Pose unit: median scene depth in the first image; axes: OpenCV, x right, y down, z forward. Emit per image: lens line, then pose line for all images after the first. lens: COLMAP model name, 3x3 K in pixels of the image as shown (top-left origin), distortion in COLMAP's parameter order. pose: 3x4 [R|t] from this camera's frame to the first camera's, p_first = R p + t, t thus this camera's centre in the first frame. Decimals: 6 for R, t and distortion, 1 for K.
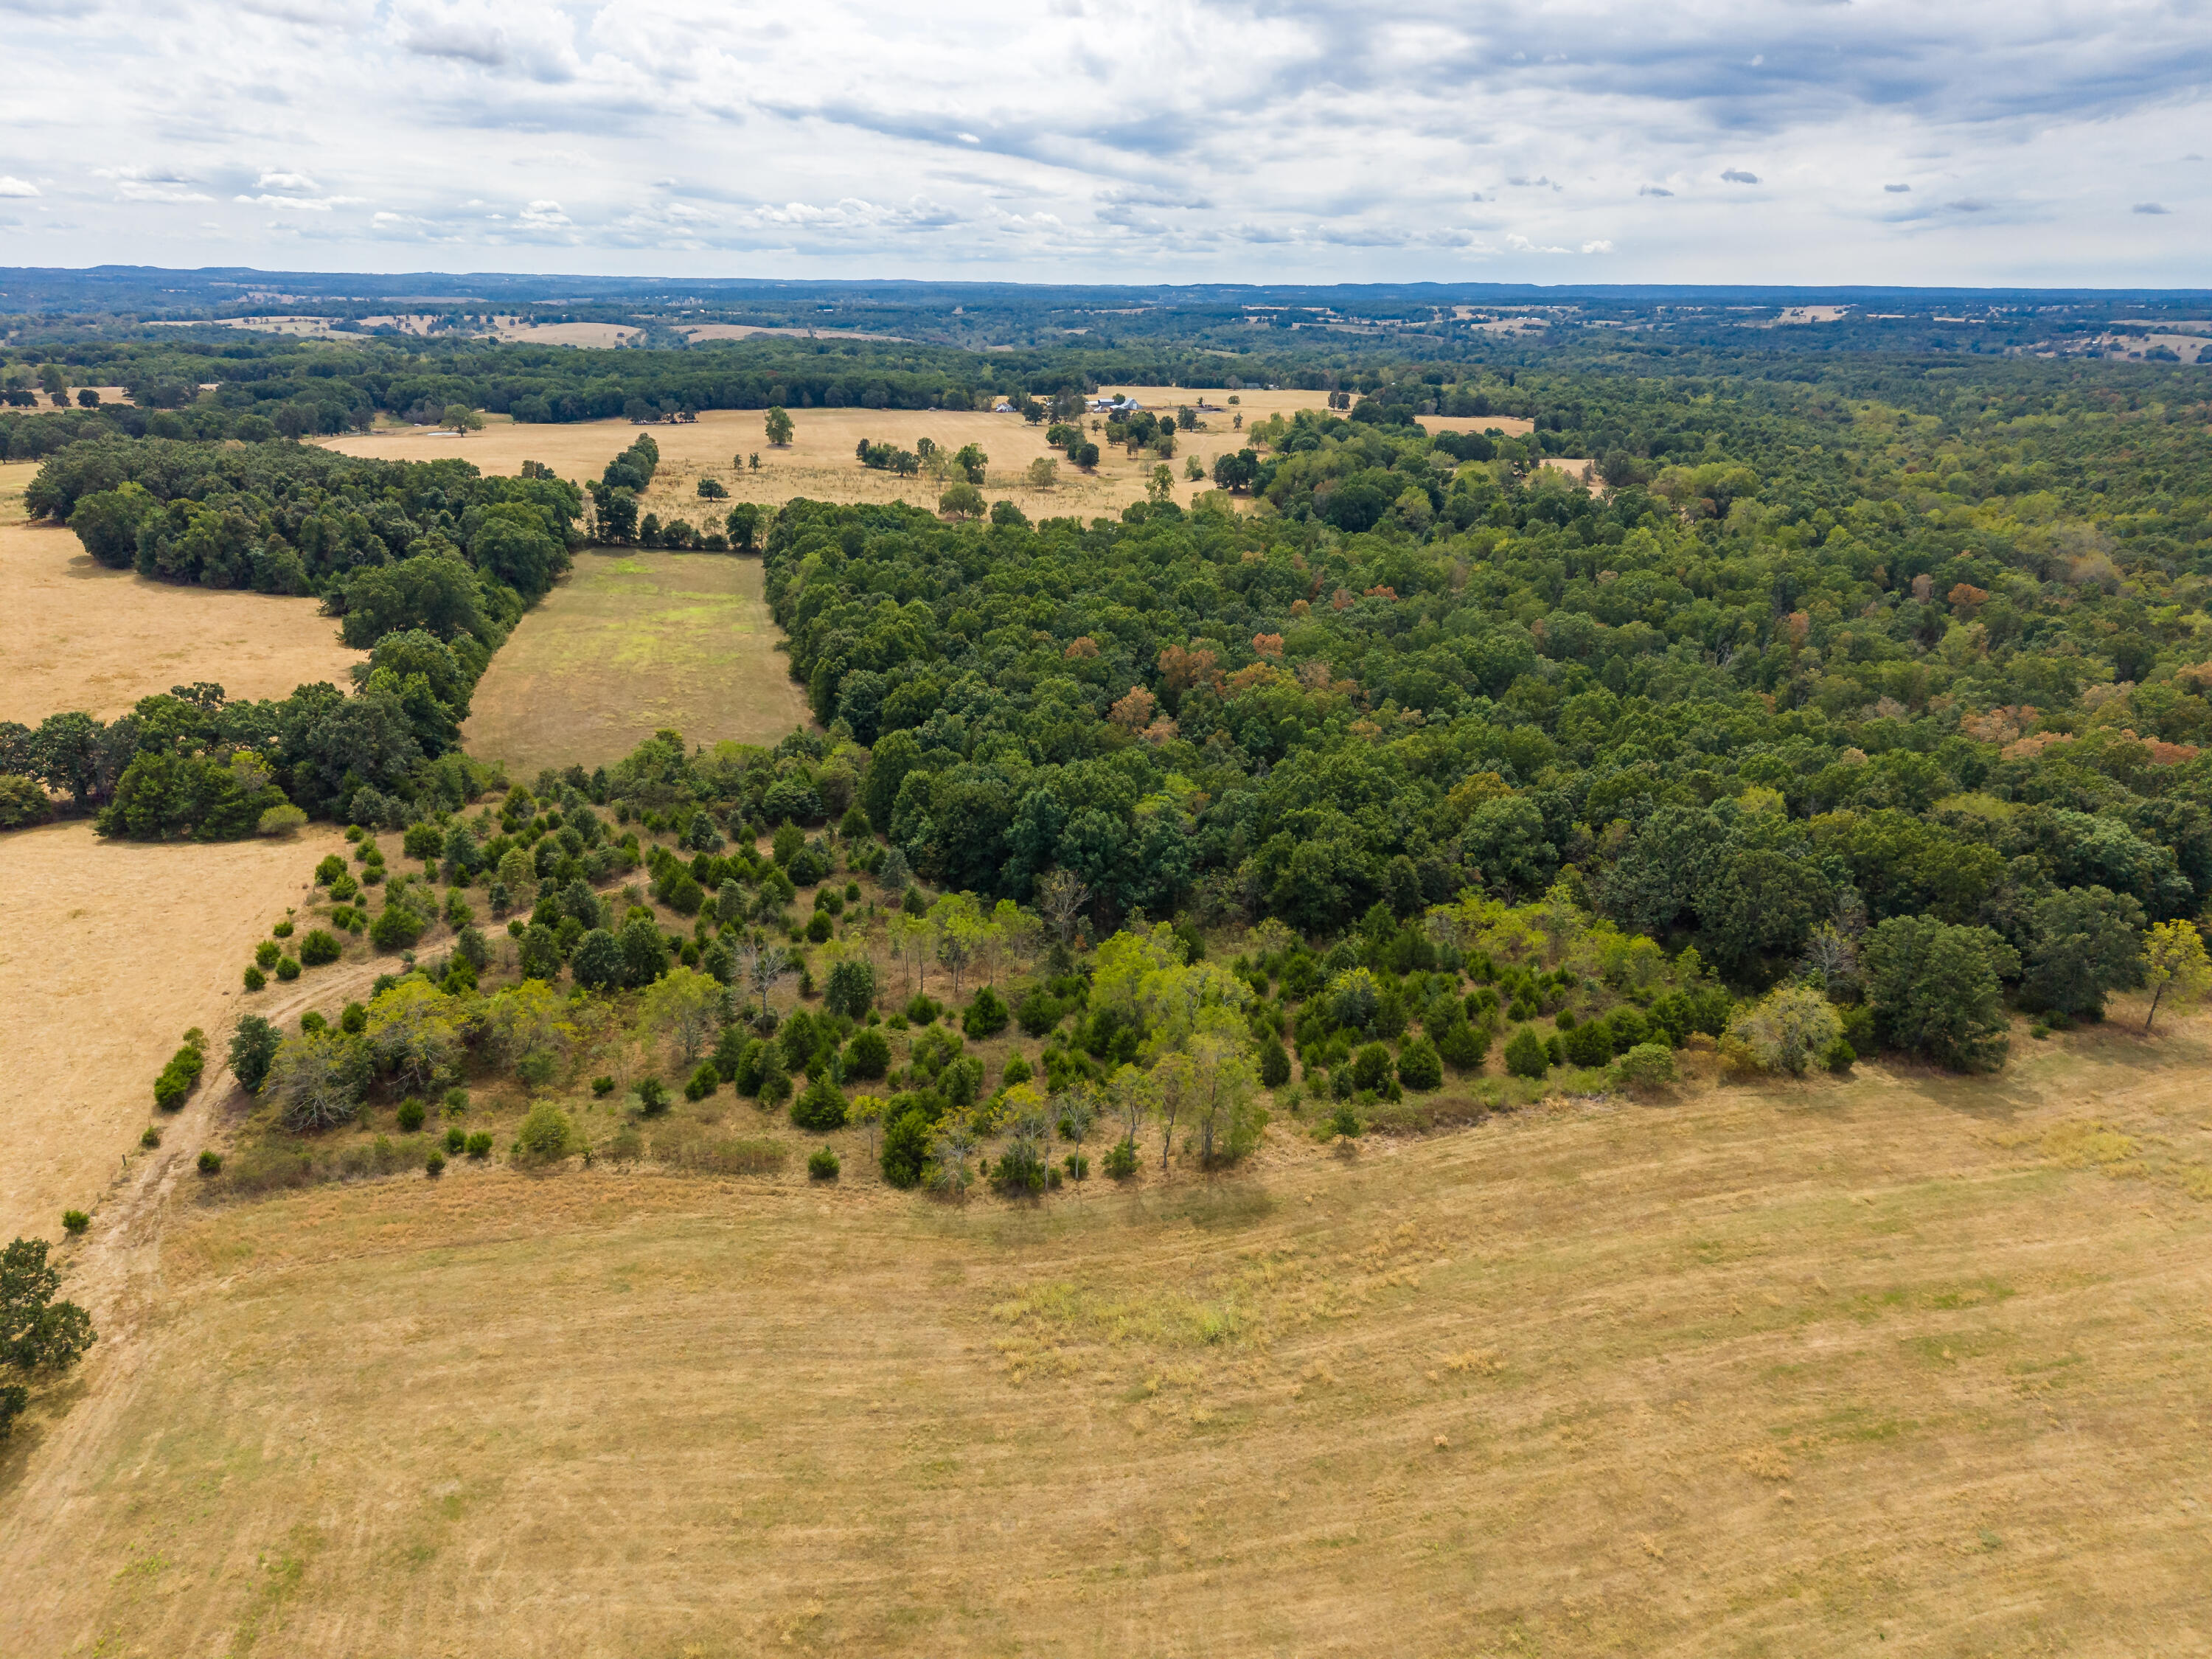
lens RADIAL K [[1528.1, 0, 1109.8], [0, 1528.1, 822.7], [0, 0, 1]] dist [0.035507, -0.004407]
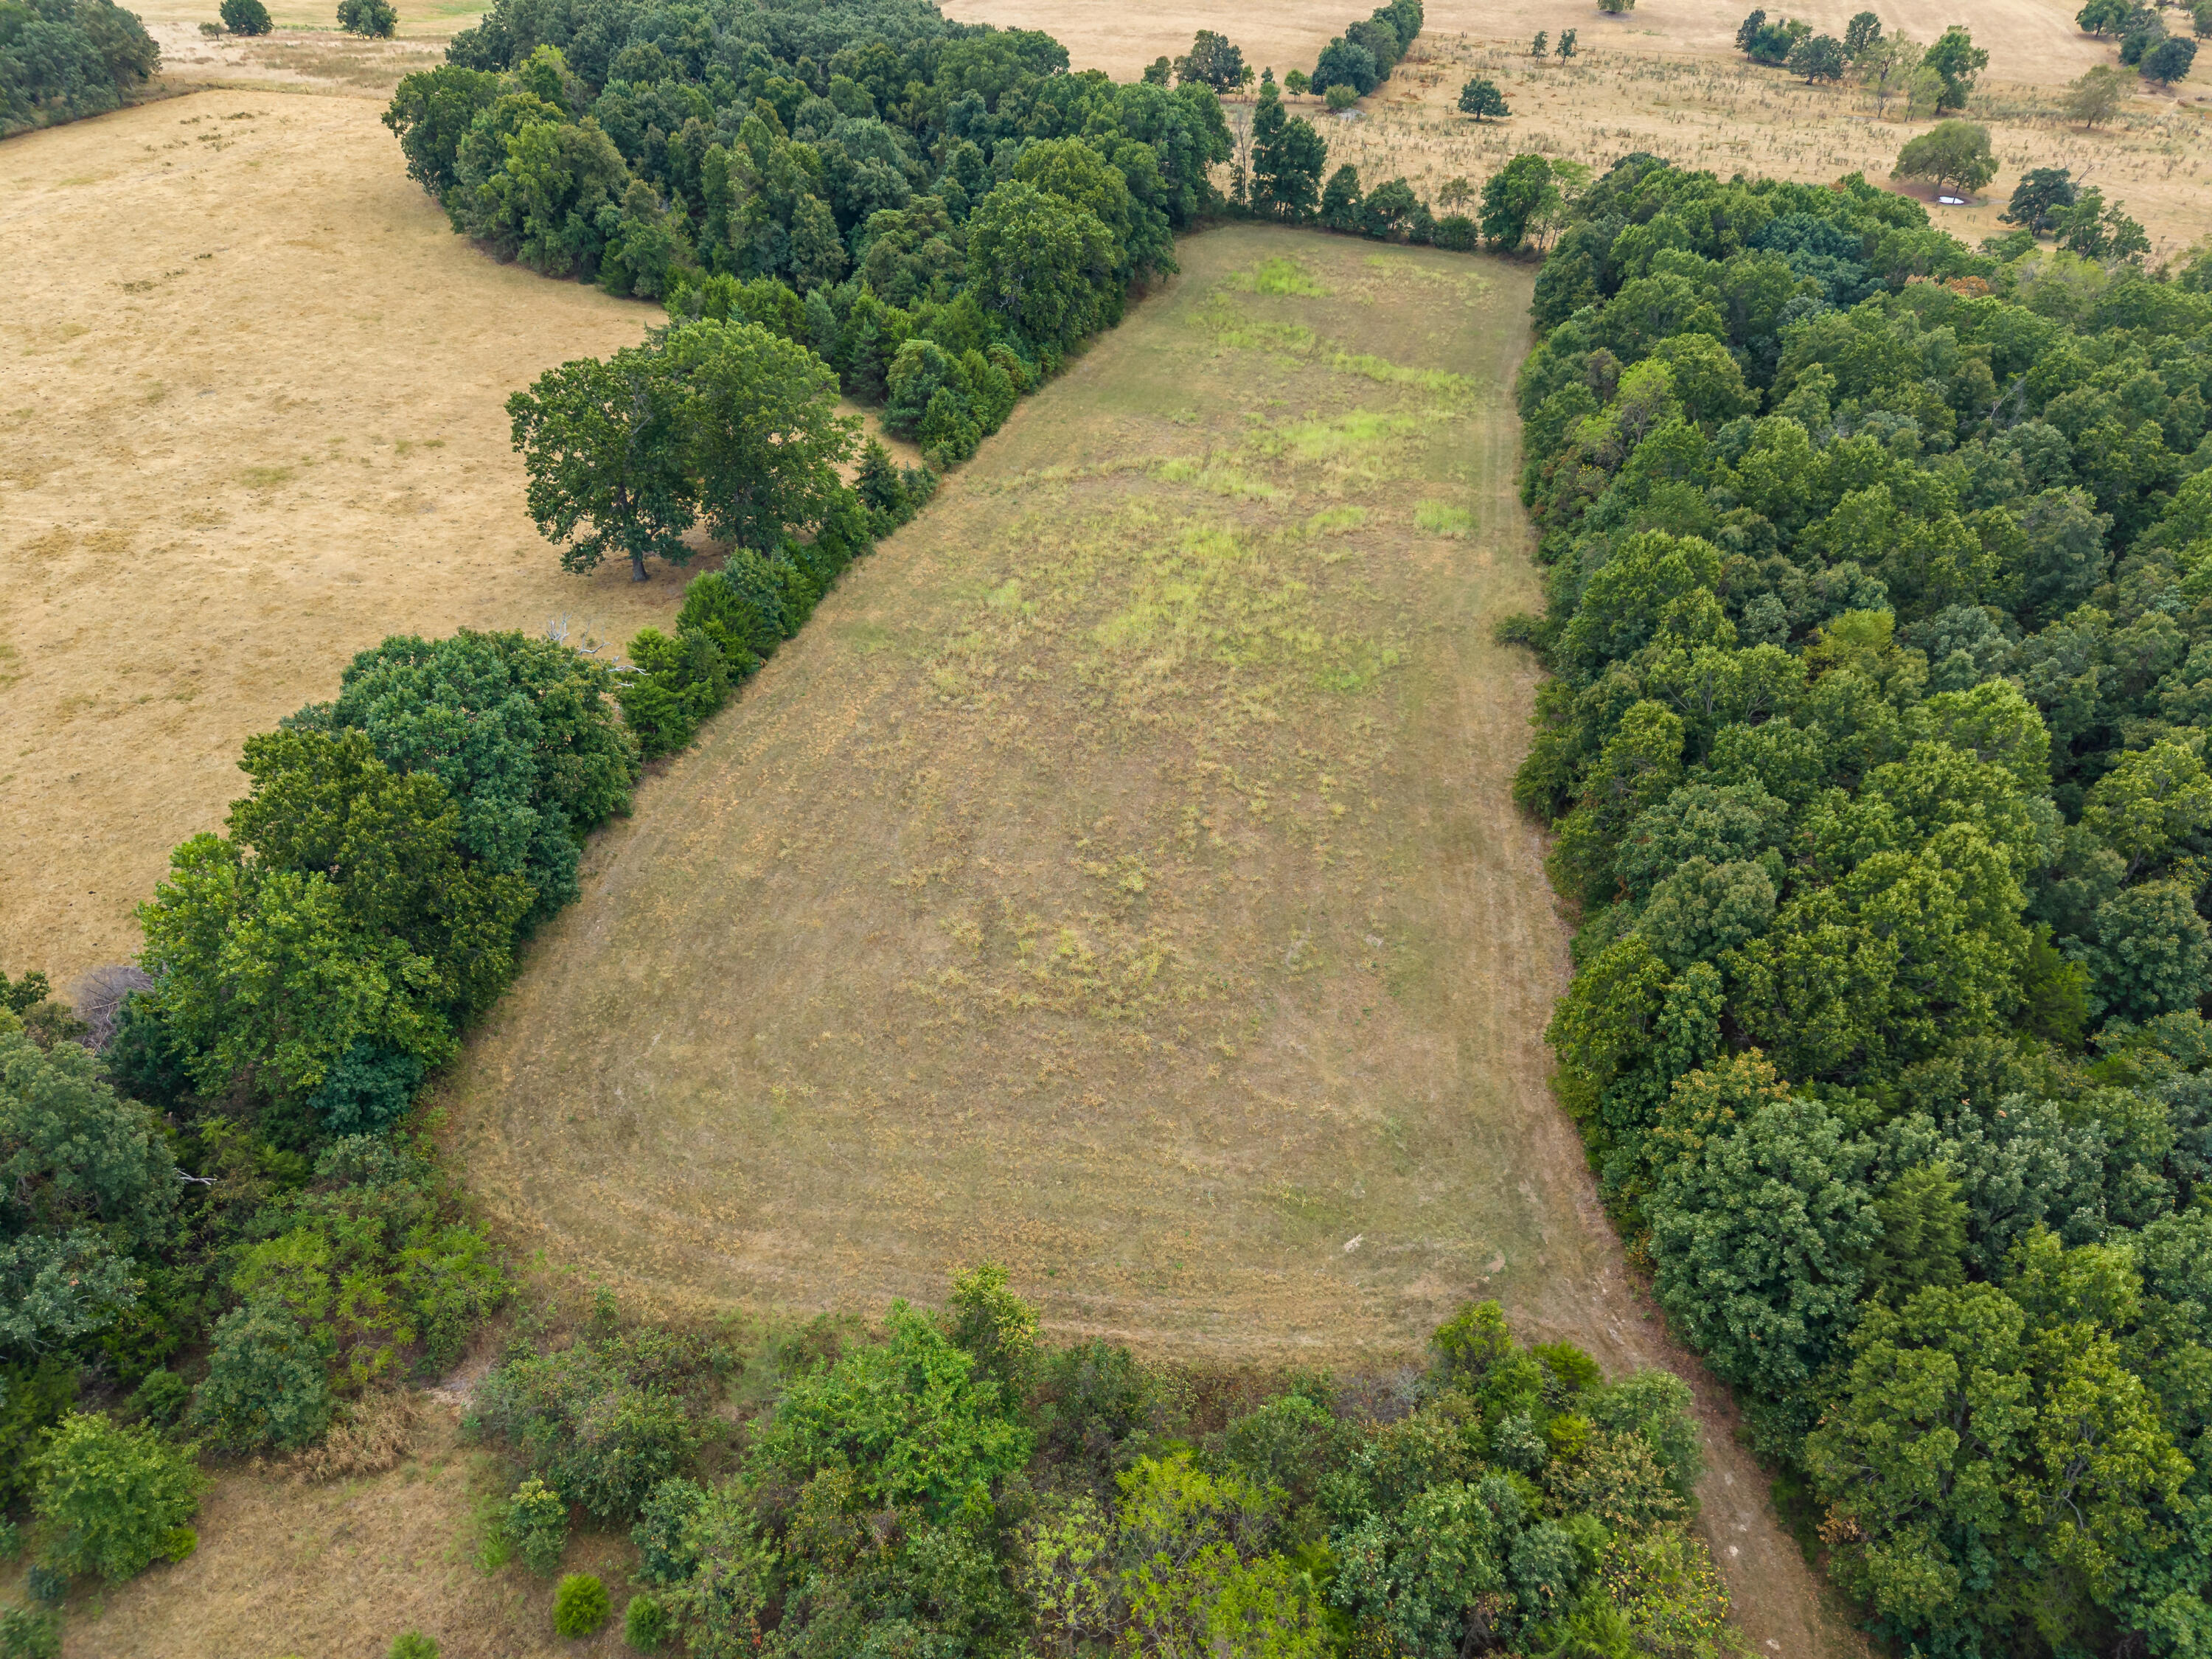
lens RADIAL K [[1528.1, 0, 1107.0], [0, 1528.1, 837.4], [0, 0, 1]] dist [0.035507, -0.004407]
pose [[0.886493, 0.262626, -0.380996, -0.106055], [-0.156739, 0.945091, 0.286768, -0.118182], [0.435389, -0.194500, 0.878980, 0.439197]]
